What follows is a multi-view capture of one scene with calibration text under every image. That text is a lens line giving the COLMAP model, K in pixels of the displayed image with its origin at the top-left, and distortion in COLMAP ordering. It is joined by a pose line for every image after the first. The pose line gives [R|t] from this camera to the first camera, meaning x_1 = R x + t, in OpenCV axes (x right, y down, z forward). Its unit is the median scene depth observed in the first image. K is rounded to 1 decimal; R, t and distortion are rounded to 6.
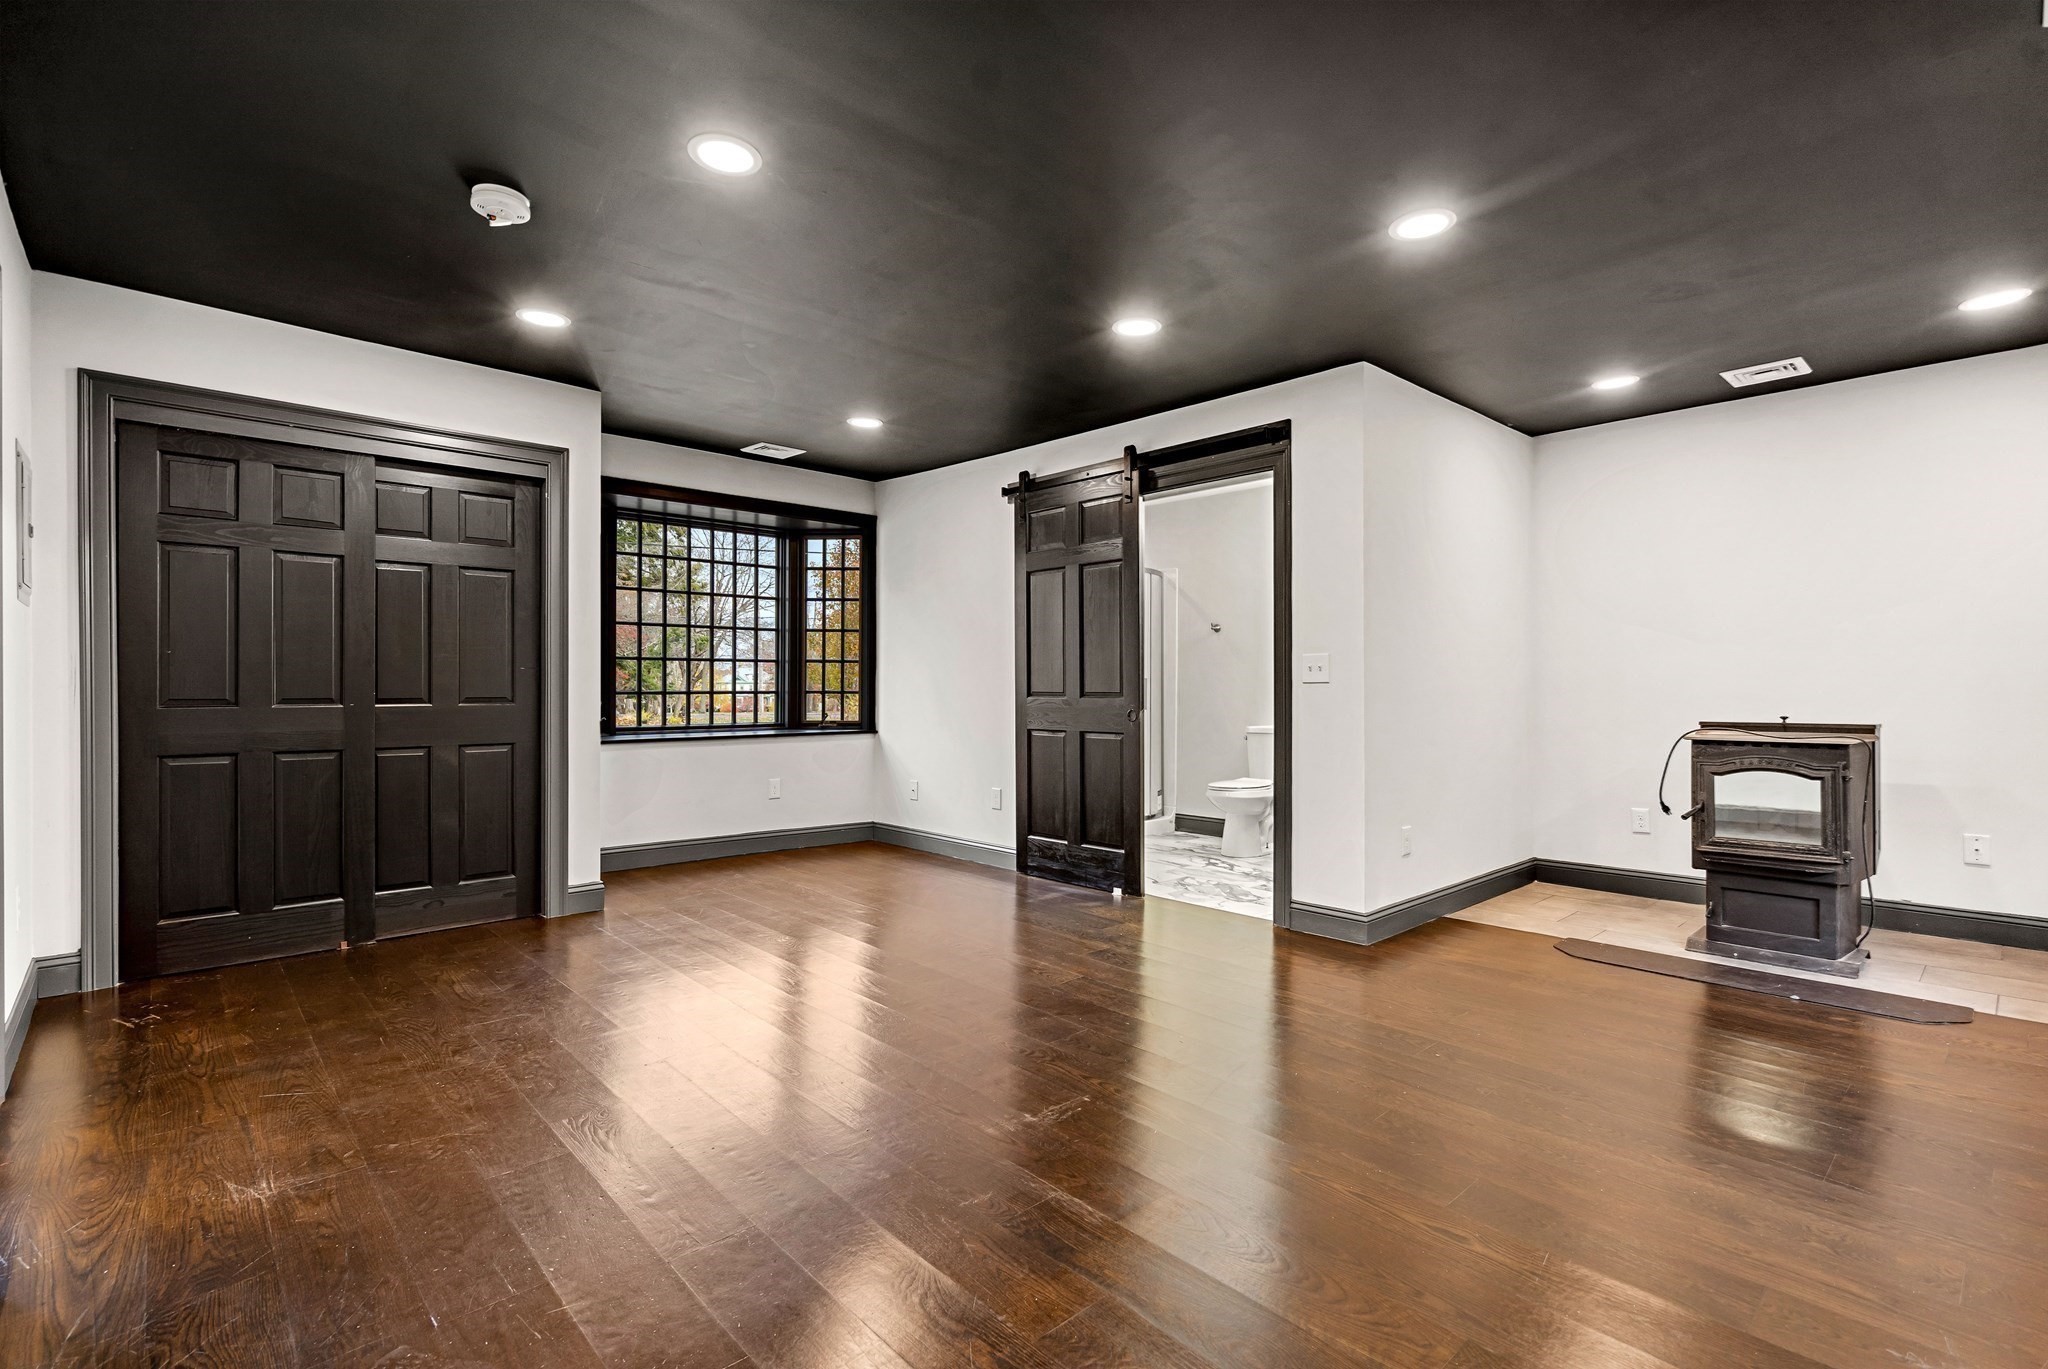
lens RADIAL K [[955.0, 0, 1016.6], [0, 955.0, 690.8], [0, 0, 1]] dist [0.000195, -0.000446]
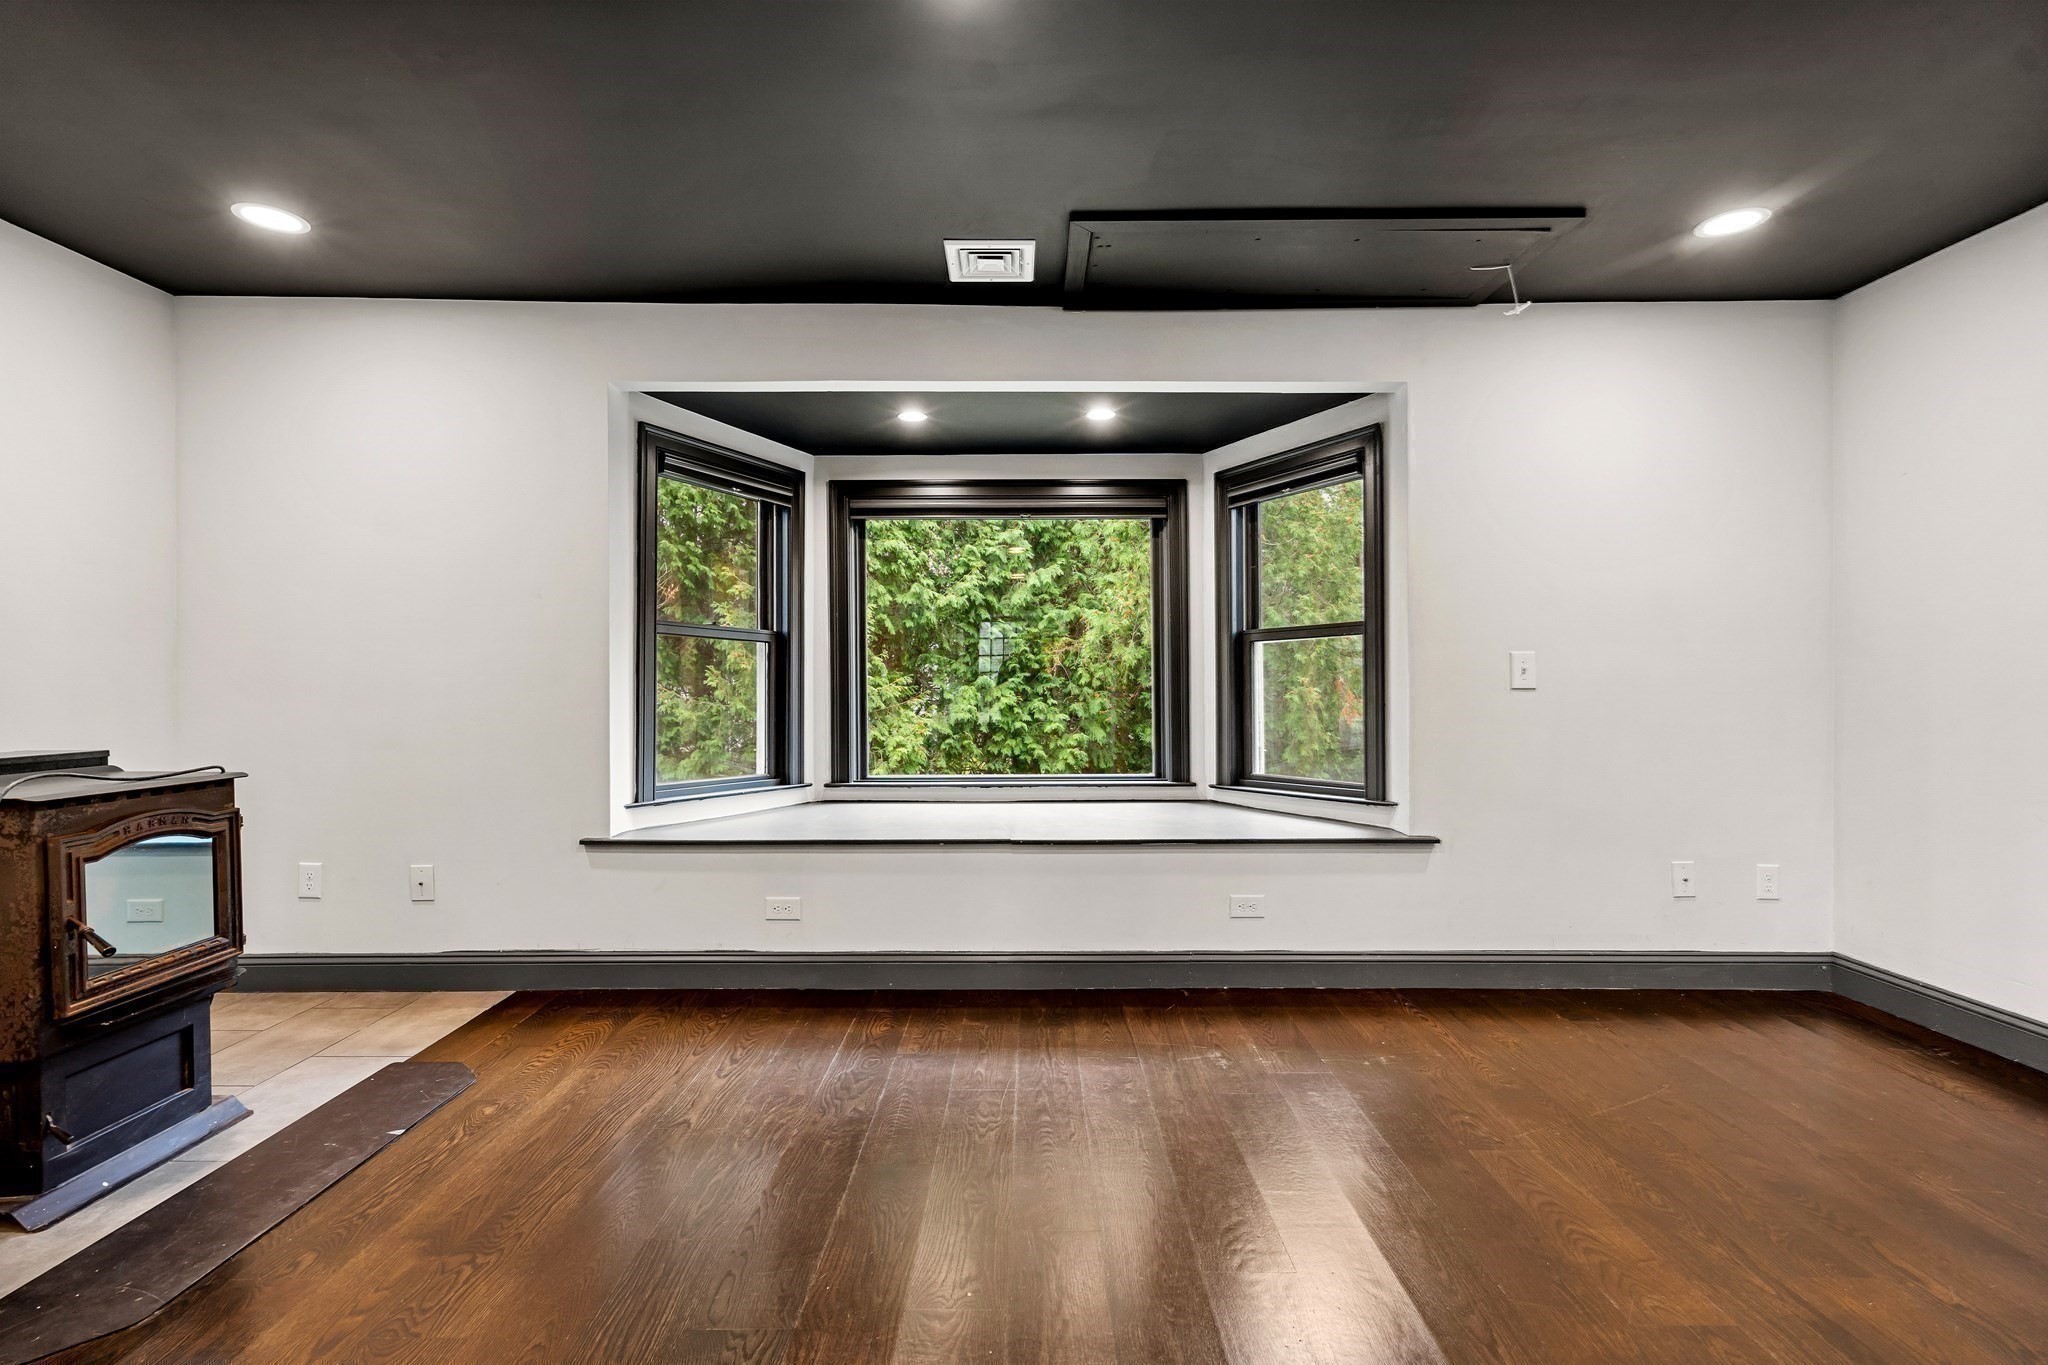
lens RADIAL K [[955.0, 0, 1022.0], [0, 955.0, 682.3], [0, 0, 1]] dist [0.000195, -0.000446]
pose [[-0.737629, -0.002210, 0.675202, -0.002315], [-0.000182, 0.999995, 0.003073, -0.010074], [-0.675206, 0.002144, -0.737626, 0.829582]]
